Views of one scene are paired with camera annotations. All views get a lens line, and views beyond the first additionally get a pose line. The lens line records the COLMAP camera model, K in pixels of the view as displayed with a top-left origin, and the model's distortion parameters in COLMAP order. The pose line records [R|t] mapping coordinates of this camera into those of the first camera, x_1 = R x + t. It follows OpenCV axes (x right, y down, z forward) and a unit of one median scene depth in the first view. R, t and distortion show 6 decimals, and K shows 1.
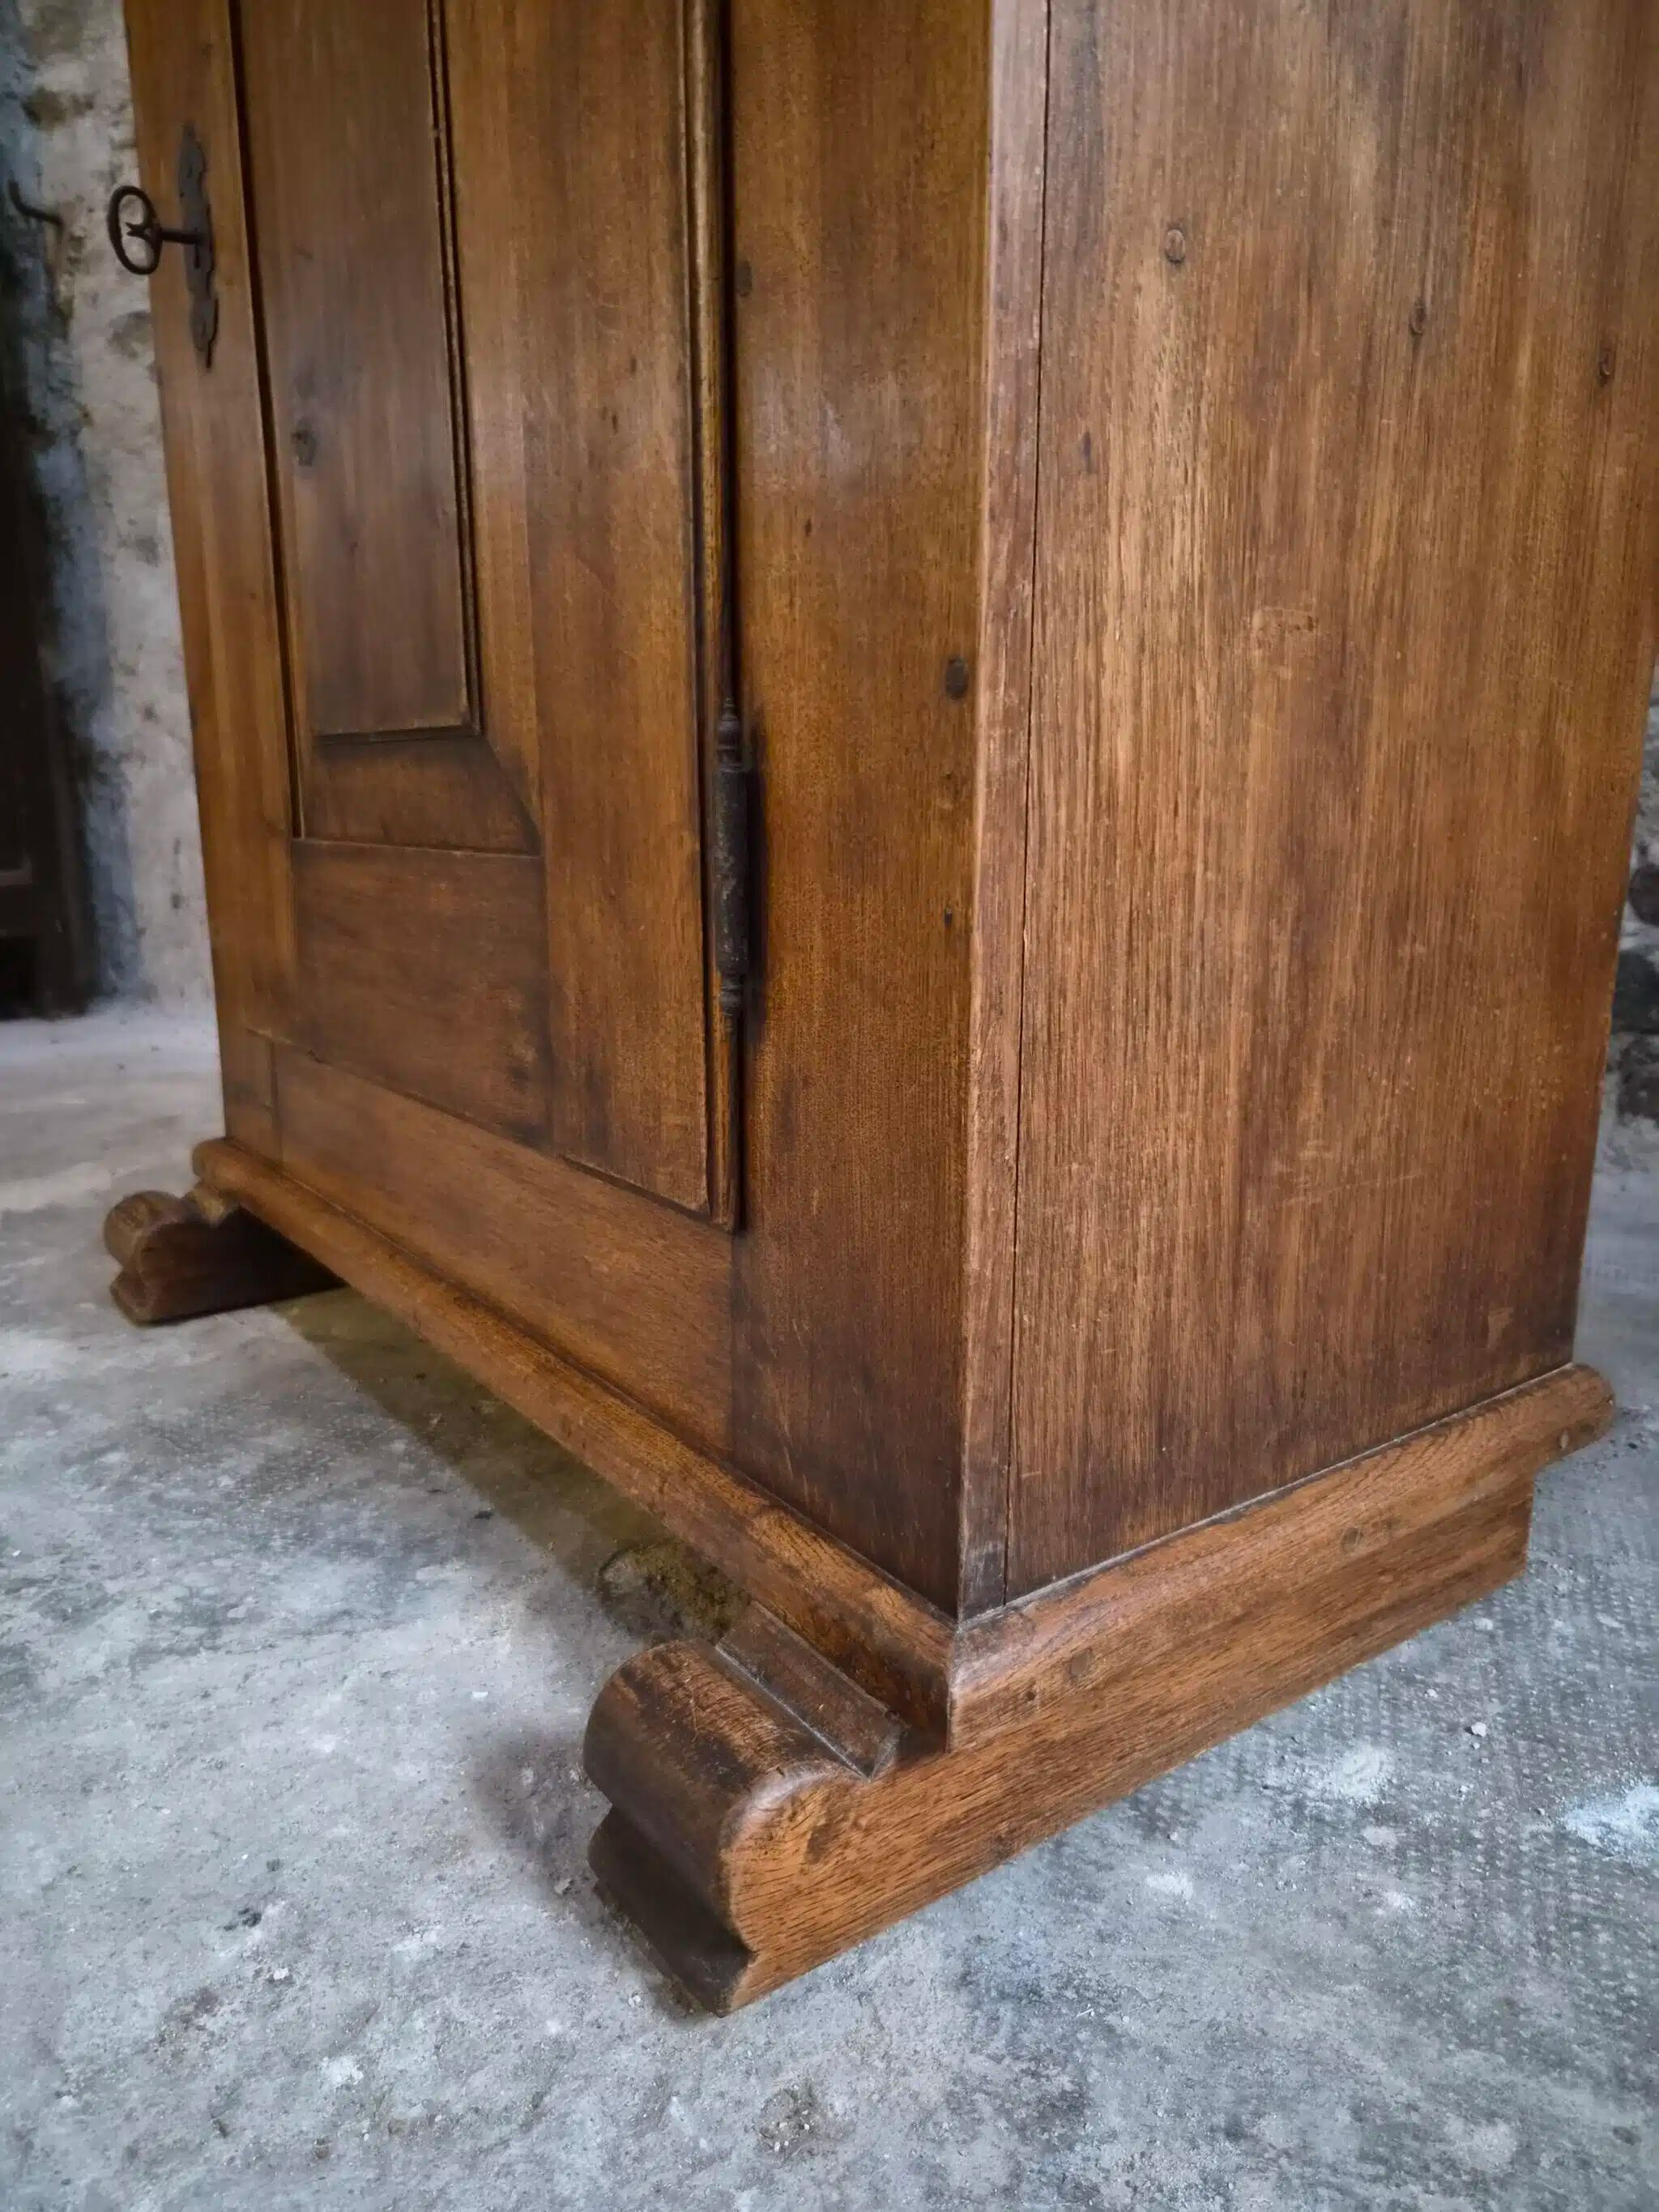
lens RADIAL K [[1504.1, 0, 819.3], [0, 1504.1, 1127.3], [0, 0, 1]] dist [0.049715, -0.040451]
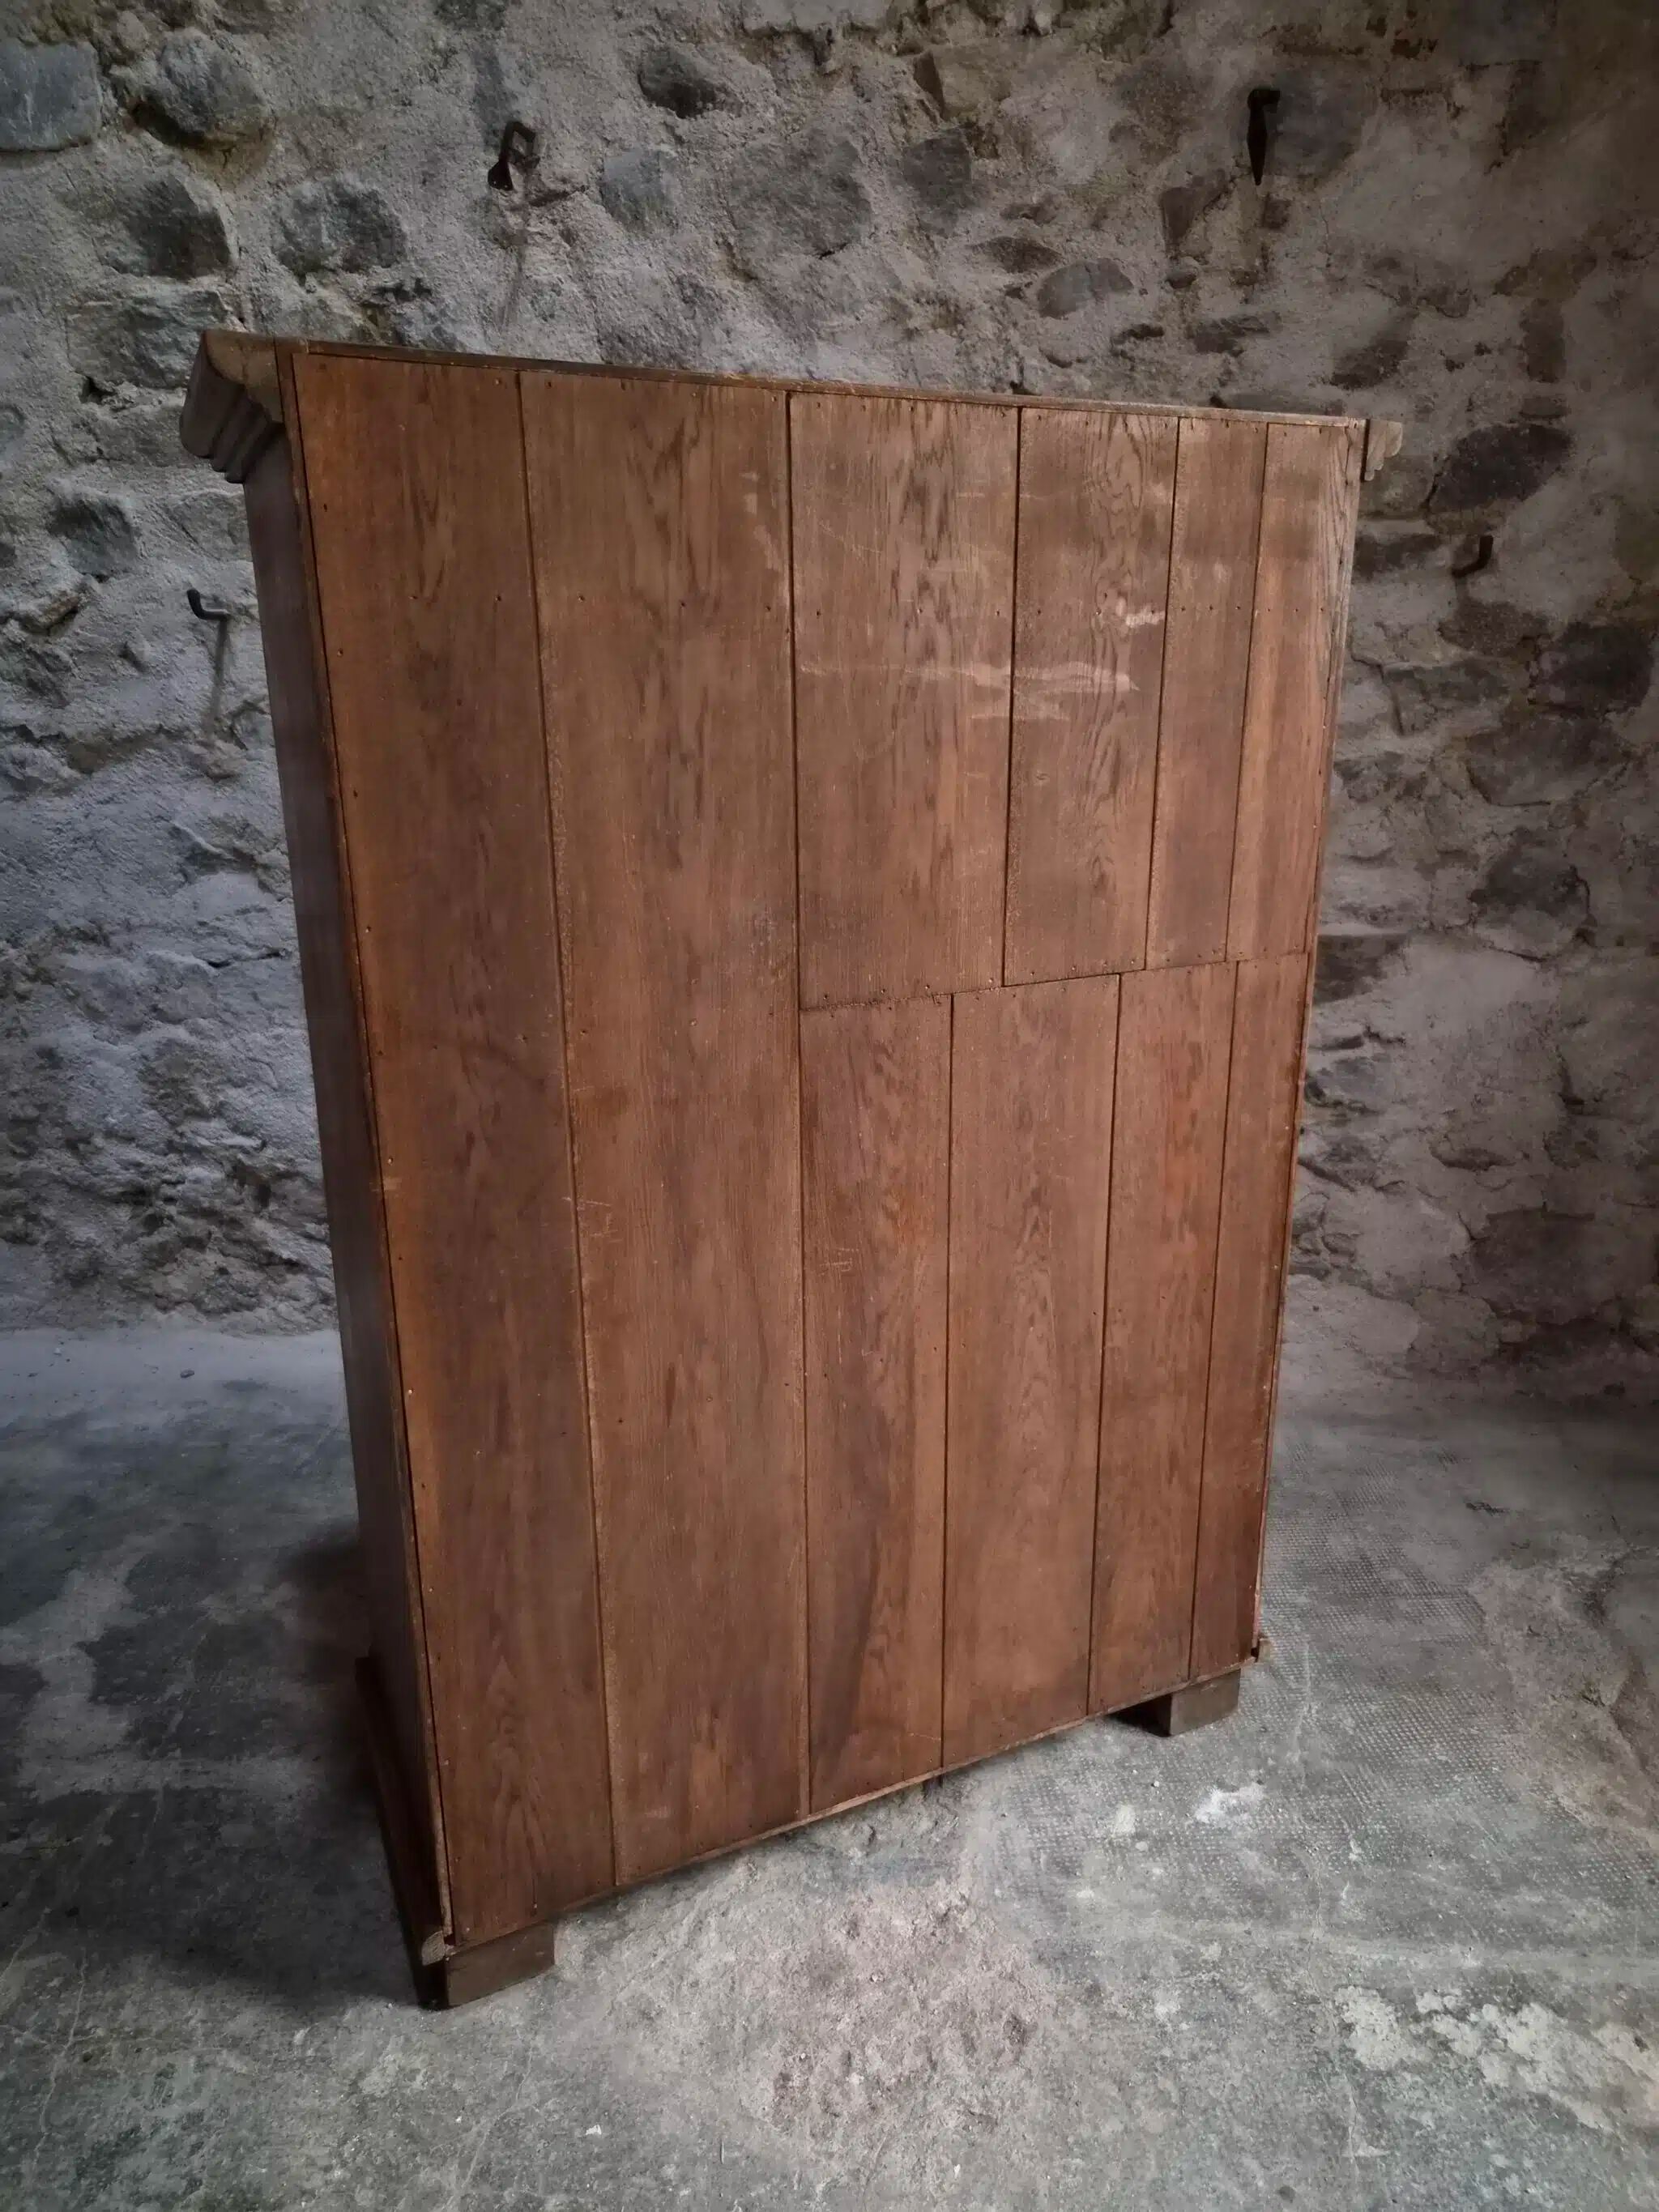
lens RADIAL K [[1486.1, 0, 854.8], [0, 1486.1, 1110.0], [0, 0, 1]] dist [0.068661, -0.052716]
pose [[0.902016, -0.129060, 0.411959, -0.844188], [0.107531, 0.991359, 0.075129, -0.892718], [-0.418095, -0.023469, 0.908100, -0.965978]]
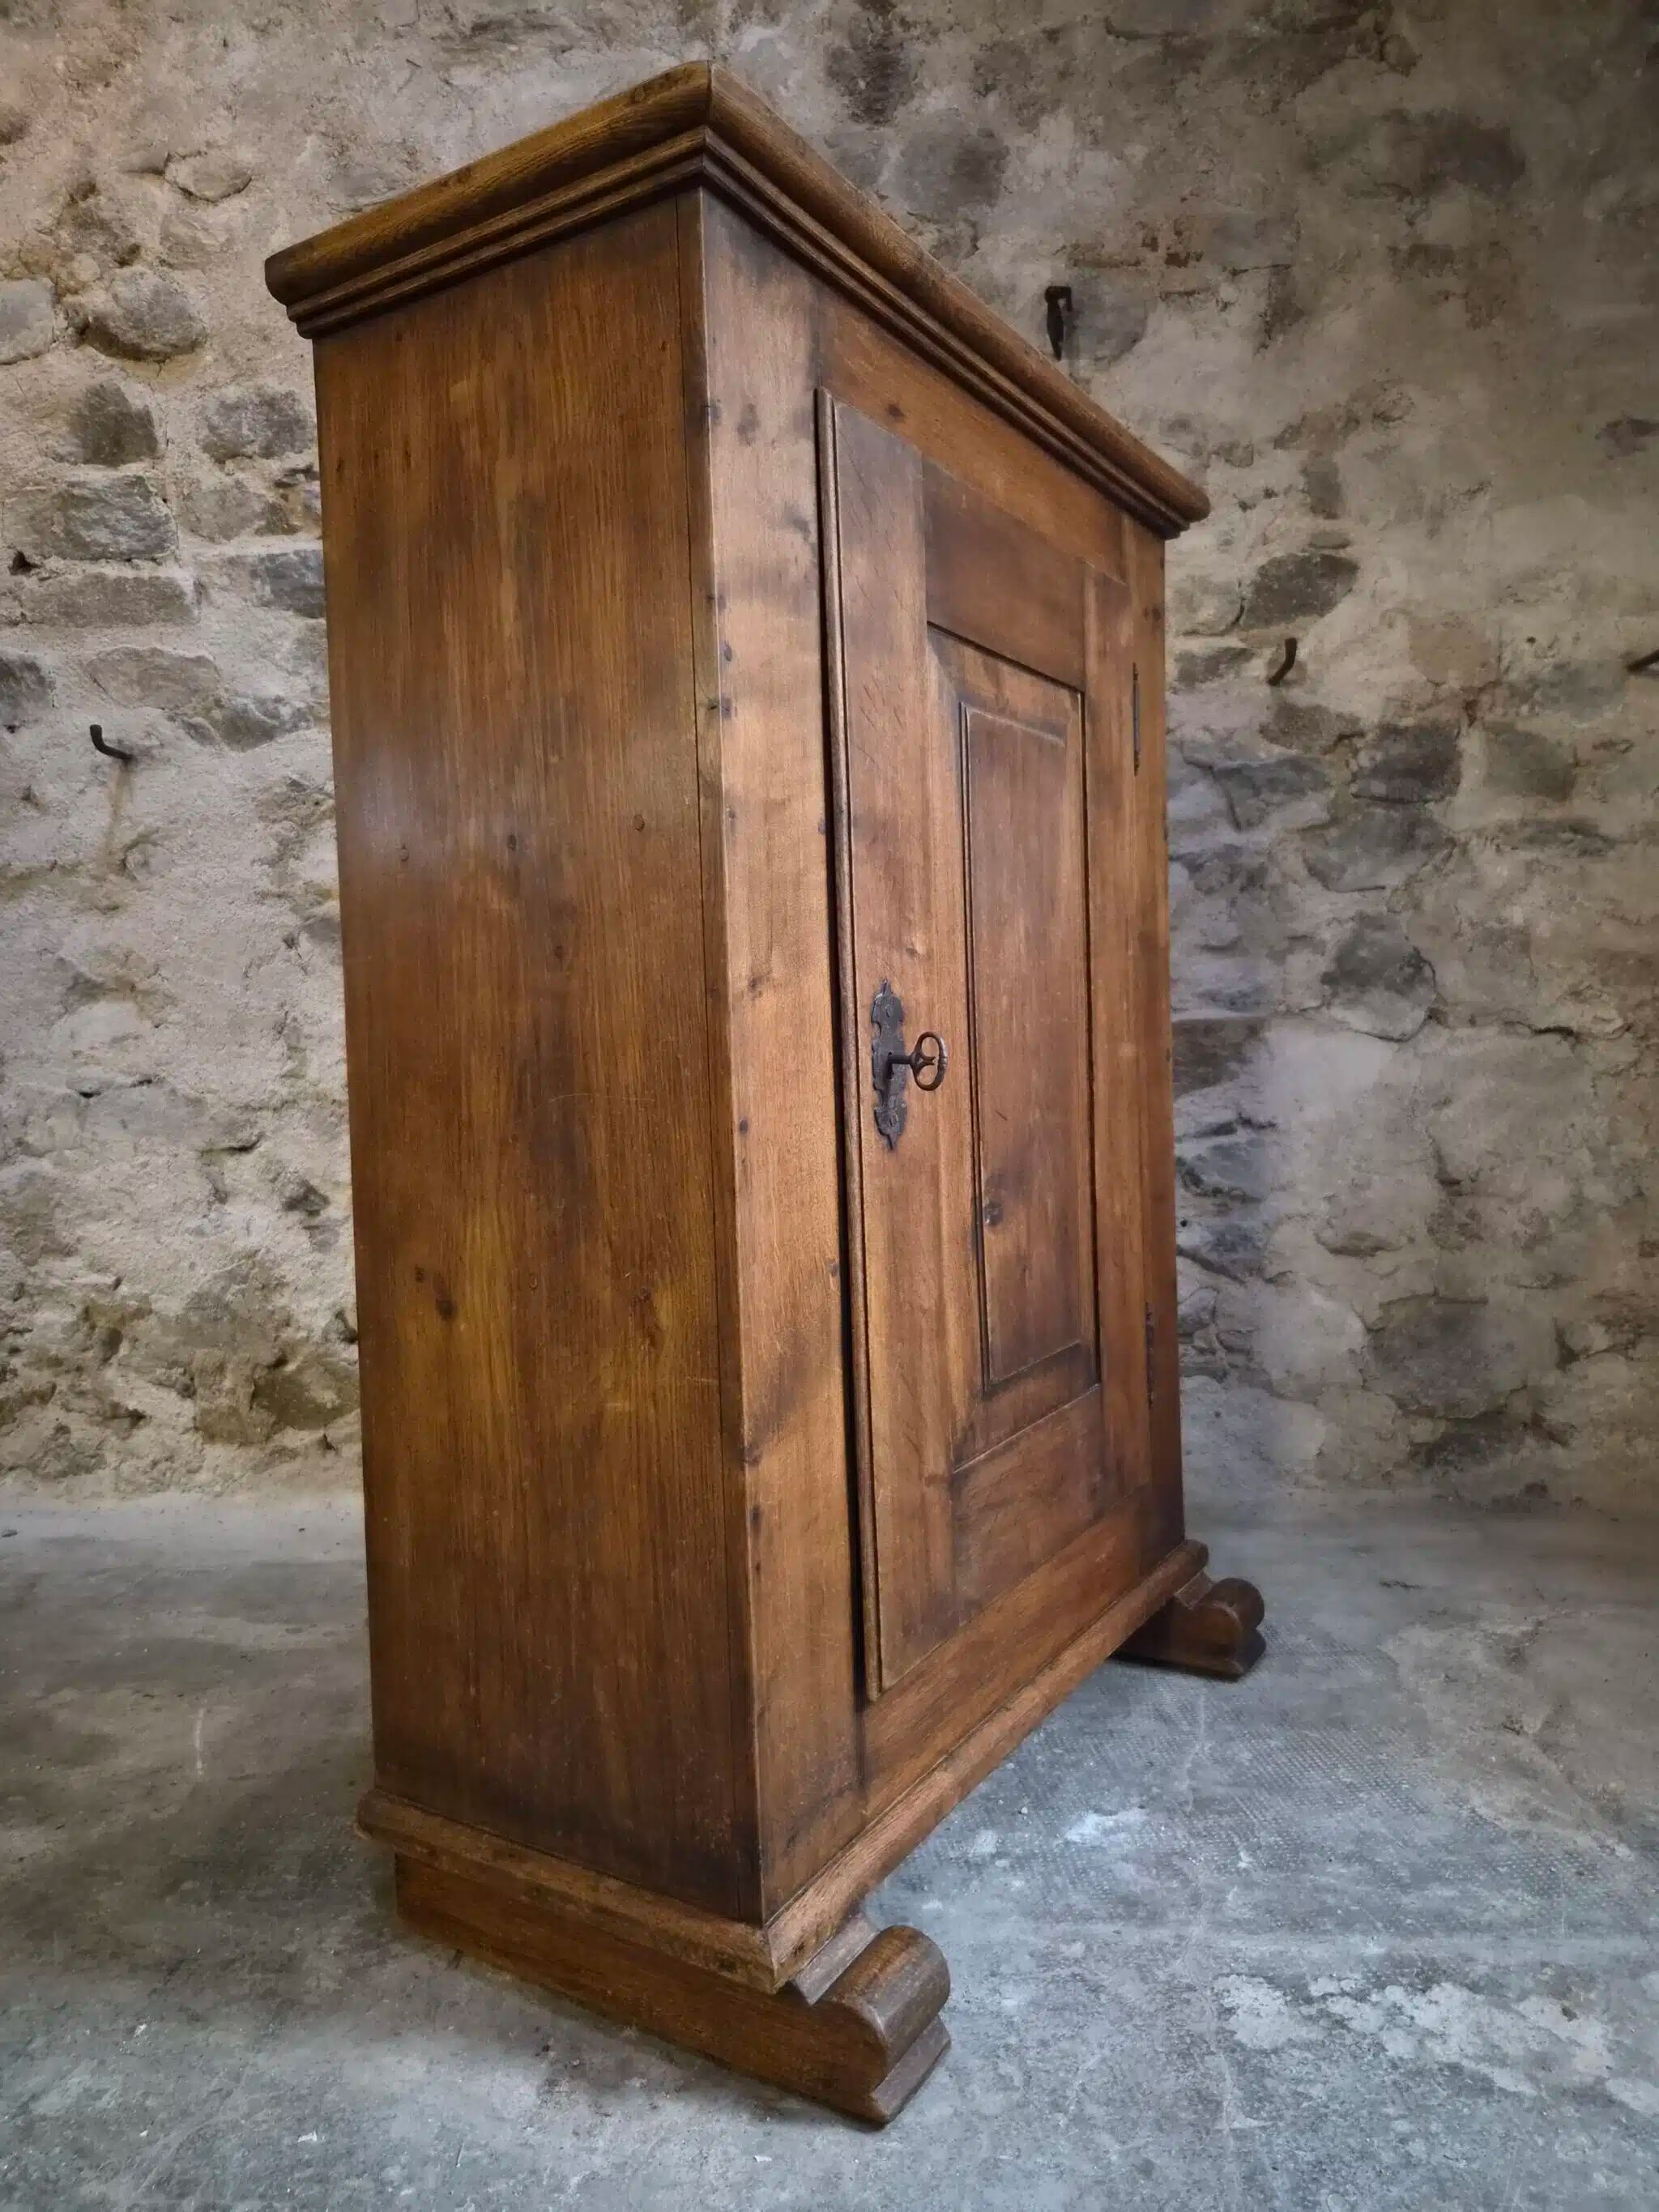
lens RADIAL K [[1491.3, 0, 854.1], [0, 1491.3, 1097.9], [0, 0, 1]] dist [0.067291, -0.057721]
pose [[0.891082, -0.035761, 0.452431, -0.696311], [0.130108, 0.975176, -0.179173, -0.237347], [-0.434792, 0.218523, 0.873615, -0.971749]]
